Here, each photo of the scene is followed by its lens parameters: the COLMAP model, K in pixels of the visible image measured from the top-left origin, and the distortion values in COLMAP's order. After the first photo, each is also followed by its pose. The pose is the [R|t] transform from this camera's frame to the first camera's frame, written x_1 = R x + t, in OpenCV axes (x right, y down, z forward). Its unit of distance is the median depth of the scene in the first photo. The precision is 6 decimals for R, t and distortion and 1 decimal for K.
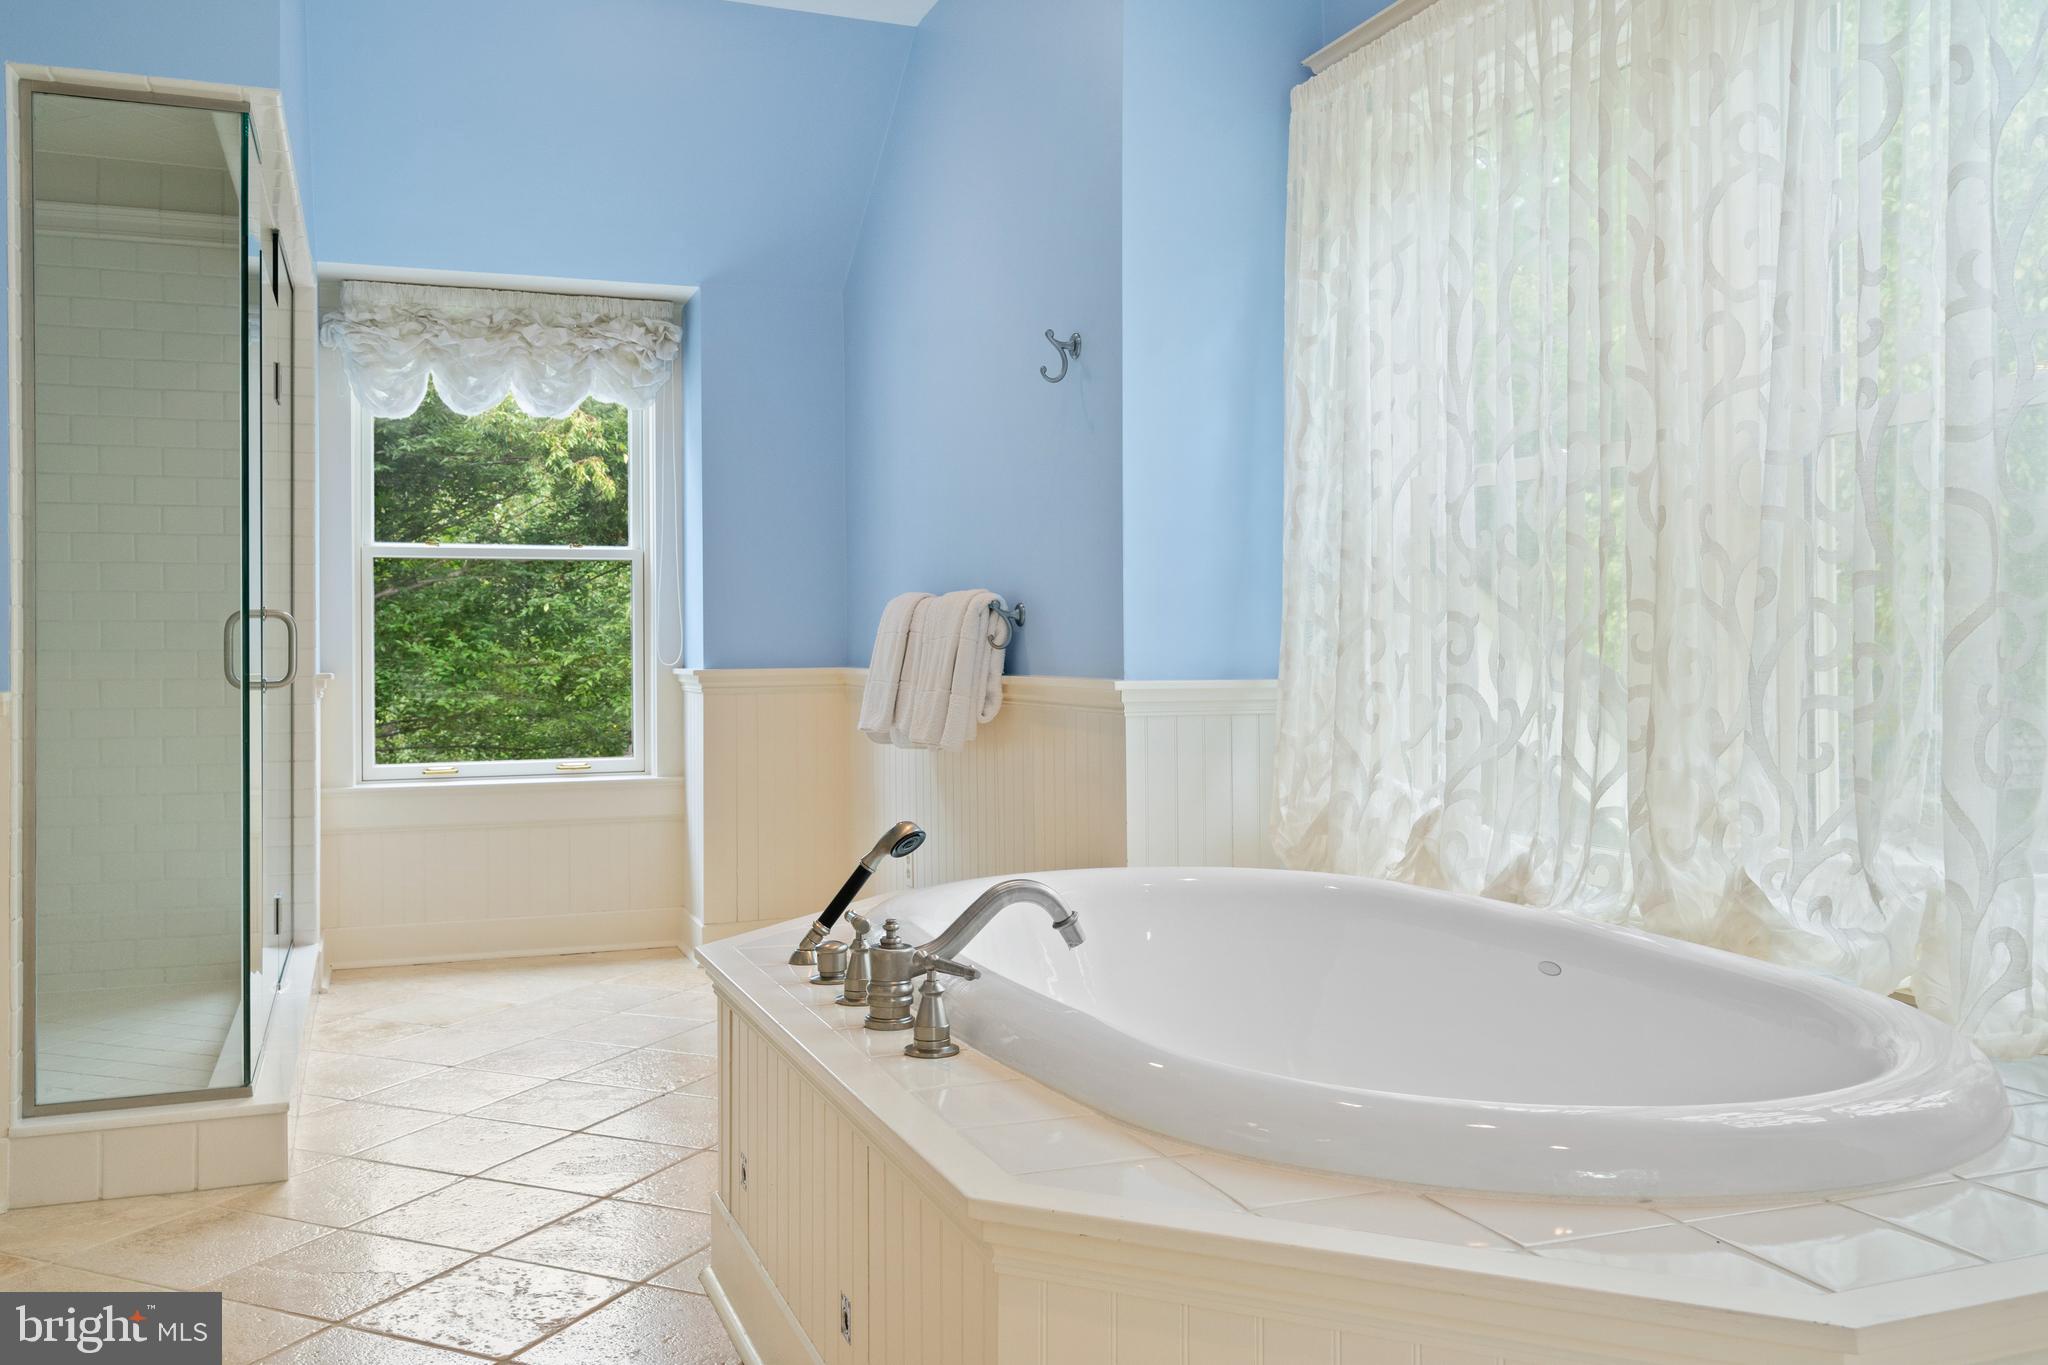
lens RADIAL K [[1725.9, 0, 1023.6], [0, 1725.9, 666.2], [0, 0, 1]] dist [-0.016246, -0.002824]
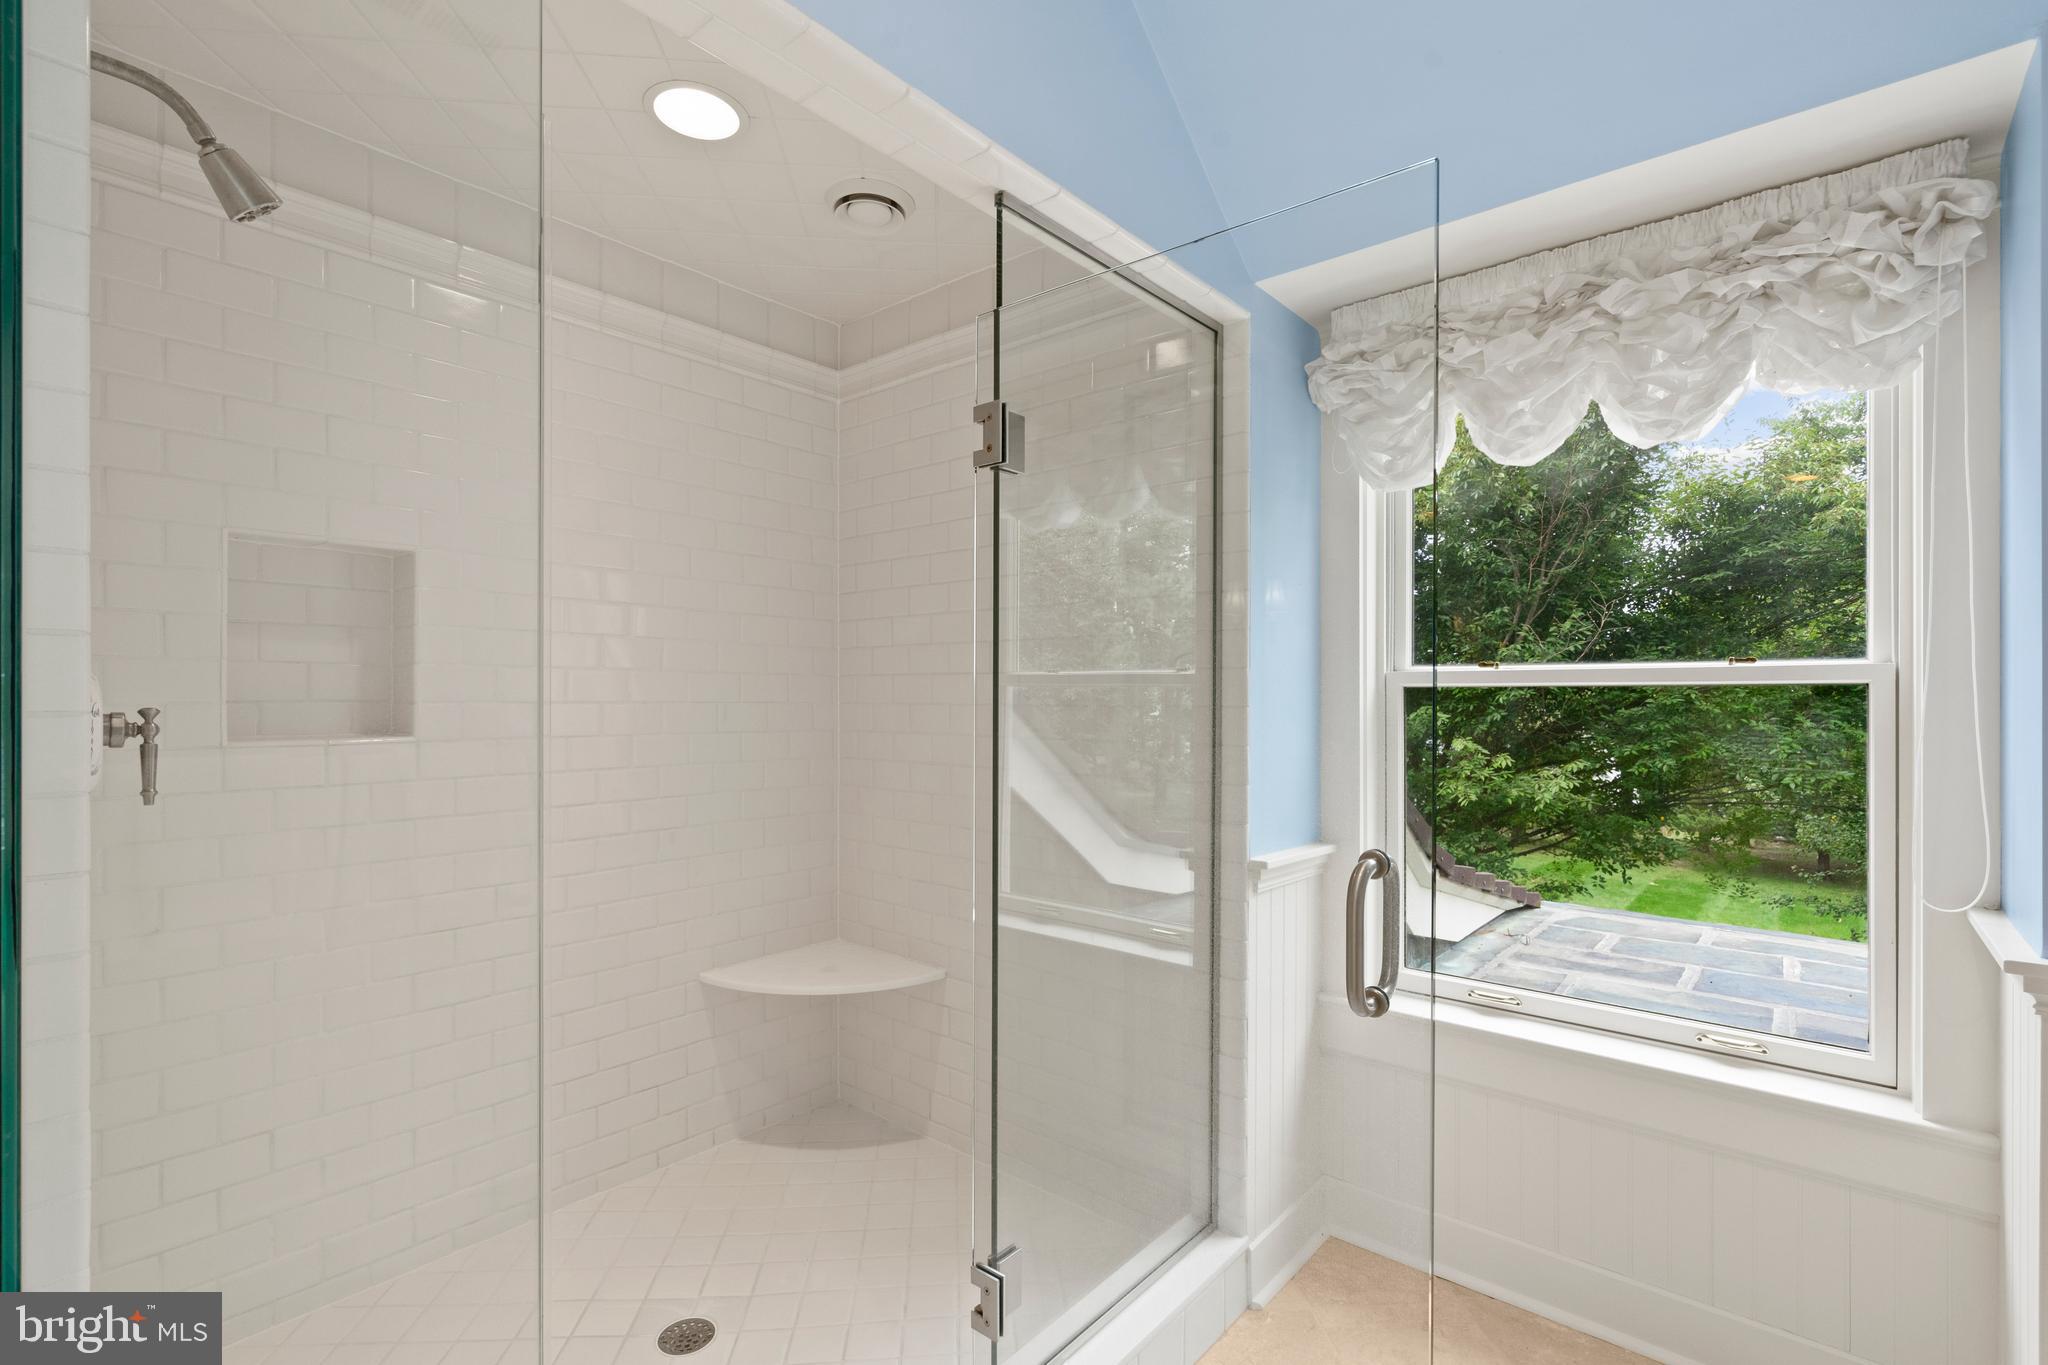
lens RADIAL K [[940.9, 0, 1012.6], [0, 940.9, 693.3], [0, 0, 1]] dist [-0.000424, 0.000539]
pose [[0.479863, 0.004826, -0.877330, -0.104168], [-0.017294, 0.999843, -0.003959, -0.055581], [0.877173, 0.017072, 0.479871, 0.658736]]
